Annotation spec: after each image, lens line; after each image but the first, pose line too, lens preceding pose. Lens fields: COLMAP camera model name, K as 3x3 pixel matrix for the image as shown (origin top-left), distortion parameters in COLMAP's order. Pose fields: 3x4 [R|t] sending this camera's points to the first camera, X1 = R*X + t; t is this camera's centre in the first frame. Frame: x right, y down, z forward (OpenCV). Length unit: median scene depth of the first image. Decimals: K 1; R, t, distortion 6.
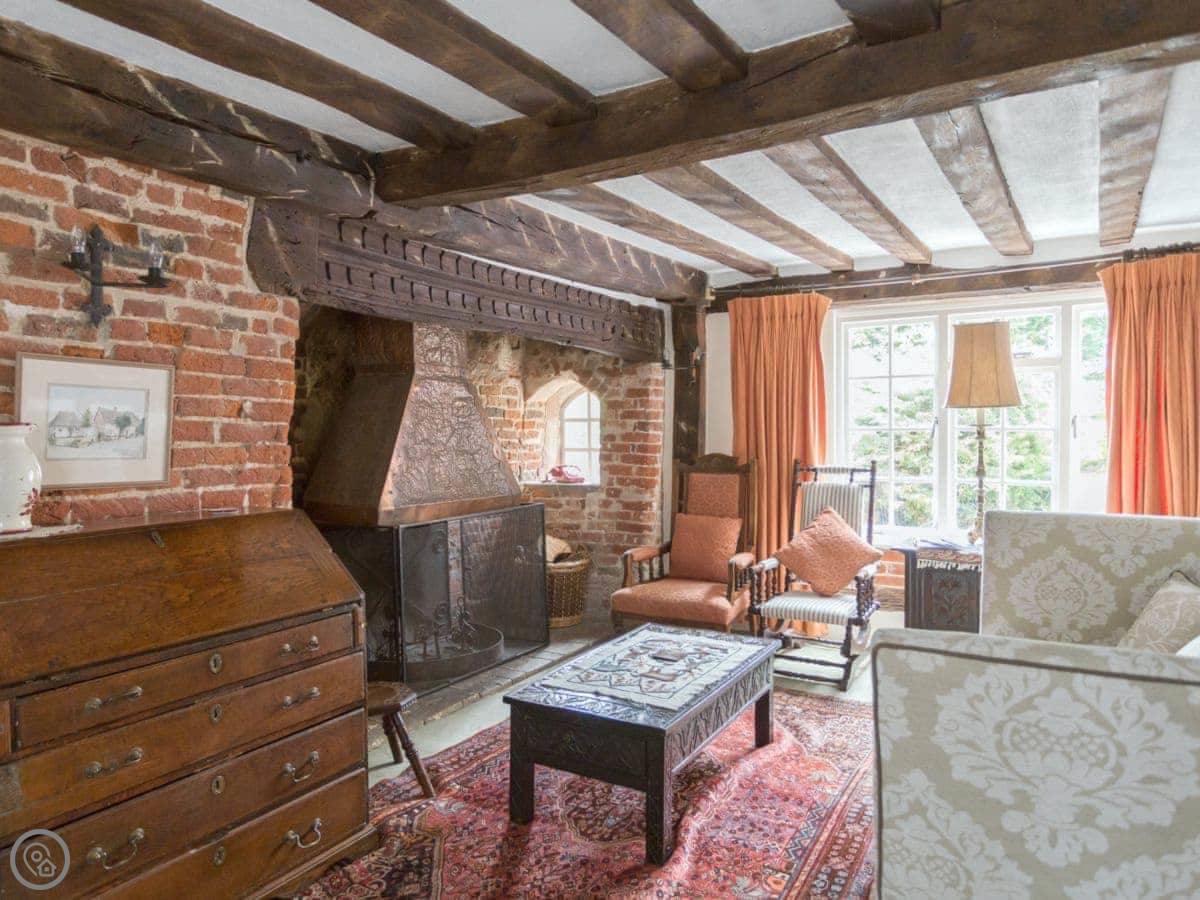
lens RADIAL K [[770.0, 0, 598.2], [0, 770.0, 449.1], [0, 0, 1]] dist [0.003007, -0.000025]
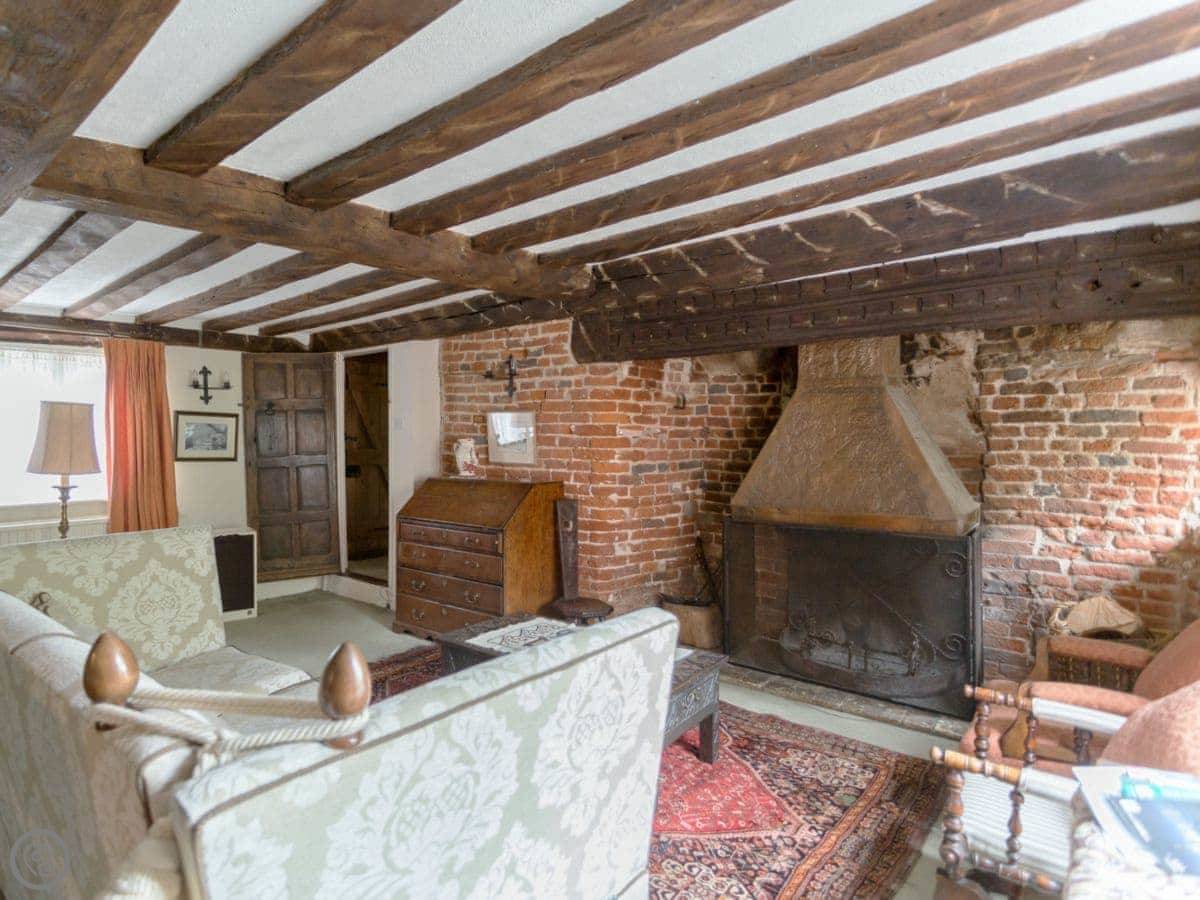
lens RADIAL K [[663.2, 0, 590.8], [0, 663.2, 443.1], [0, 0, 1]] dist [0.005552, -0.001360]
pose [[-0.123296, 0.016421, -0.992234, 1.130178], [-0.021673, 0.999580, 0.019235, -0.050408], [0.992133, 0.023876, -0.122888, 1.248504]]
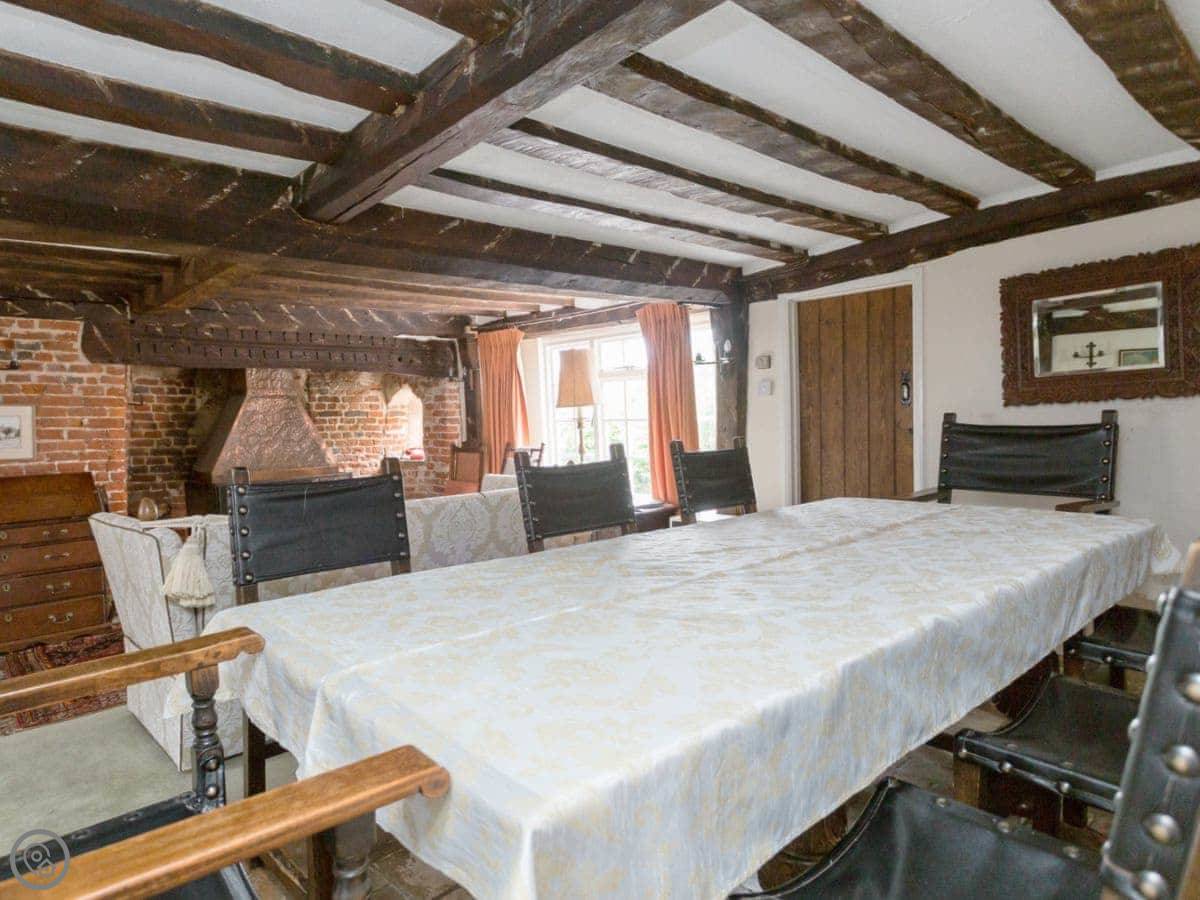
lens RADIAL K [[663.2, 0, 529.9], [0, 663.2, 448.8], [0, 0, 1]] dist [0.005552, -0.001360]
pose [[0.964852, -0.009288, -0.262628, 1.128129], [0.015554, 0.999642, 0.021788, -0.002931], [0.262332, -0.025107, 0.964651, -0.375386]]
